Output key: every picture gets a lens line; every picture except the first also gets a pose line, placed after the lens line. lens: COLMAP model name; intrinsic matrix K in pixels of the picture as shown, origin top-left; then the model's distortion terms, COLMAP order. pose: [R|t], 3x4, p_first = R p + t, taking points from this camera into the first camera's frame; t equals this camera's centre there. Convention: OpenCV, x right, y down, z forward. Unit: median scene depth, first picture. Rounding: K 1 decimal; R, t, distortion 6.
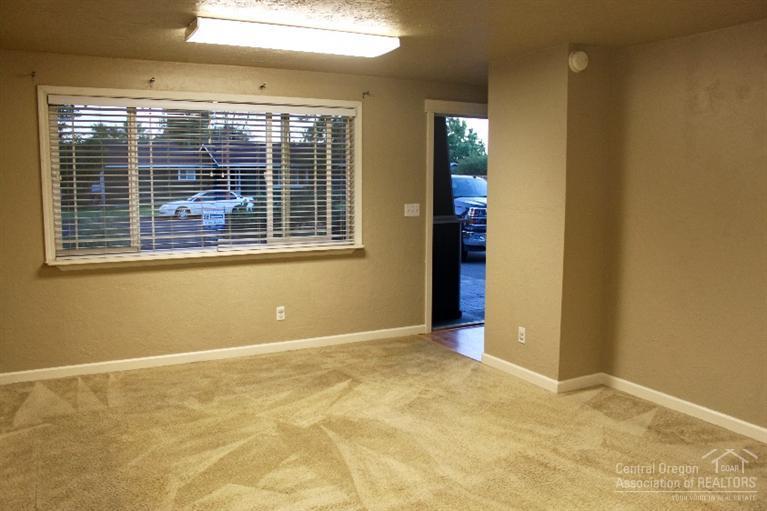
lens RADIAL K [[642.4, 0, 388.5], [0, 642.4, 251.3], [0, 0, 1]] dist [-0.162620, 0.153664]
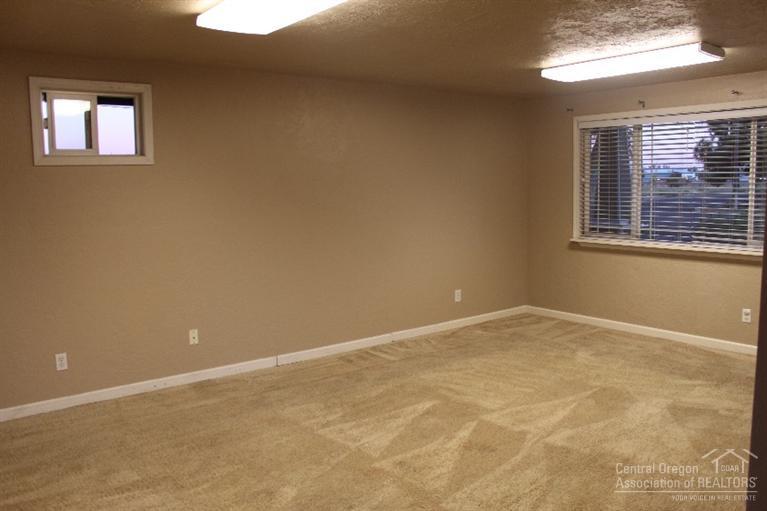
lens RADIAL K [[642.4, 0, 388.5], [0, 642.4, 251.3], [0, 0, 1]] dist [-0.162620, 0.153664]
pose [[0.168768, 0.097729, -0.980799, 0.791832], [-0.102007, 0.991461, 0.081238, -0.028805], [0.980363, 0.086338, 0.177296, 0.314258]]
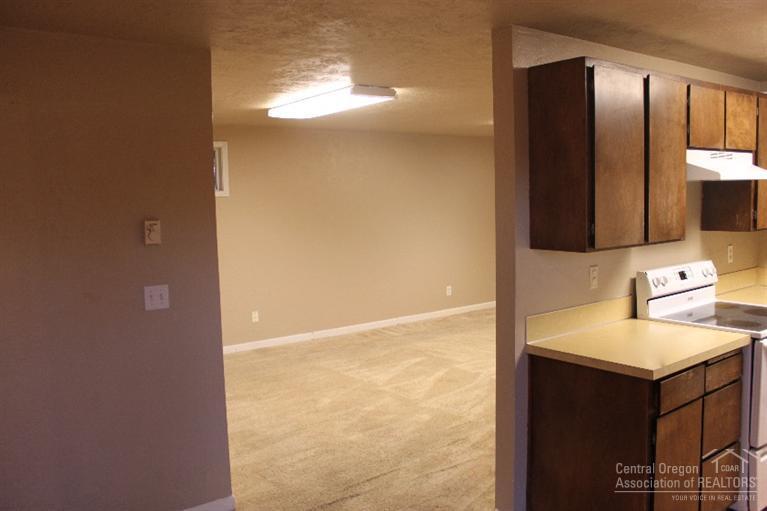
lens RADIAL K [[642.4, 0, 388.5], [0, 642.4, 251.3], [0, 0, 1]] dist [-0.162620, 0.153664]
pose [[0.136655, 0.077620, -0.987573, 1.229437], [-0.093184, 0.993512, 0.065192, -0.049884], [0.986226, 0.083117, 0.143001, 0.278242]]
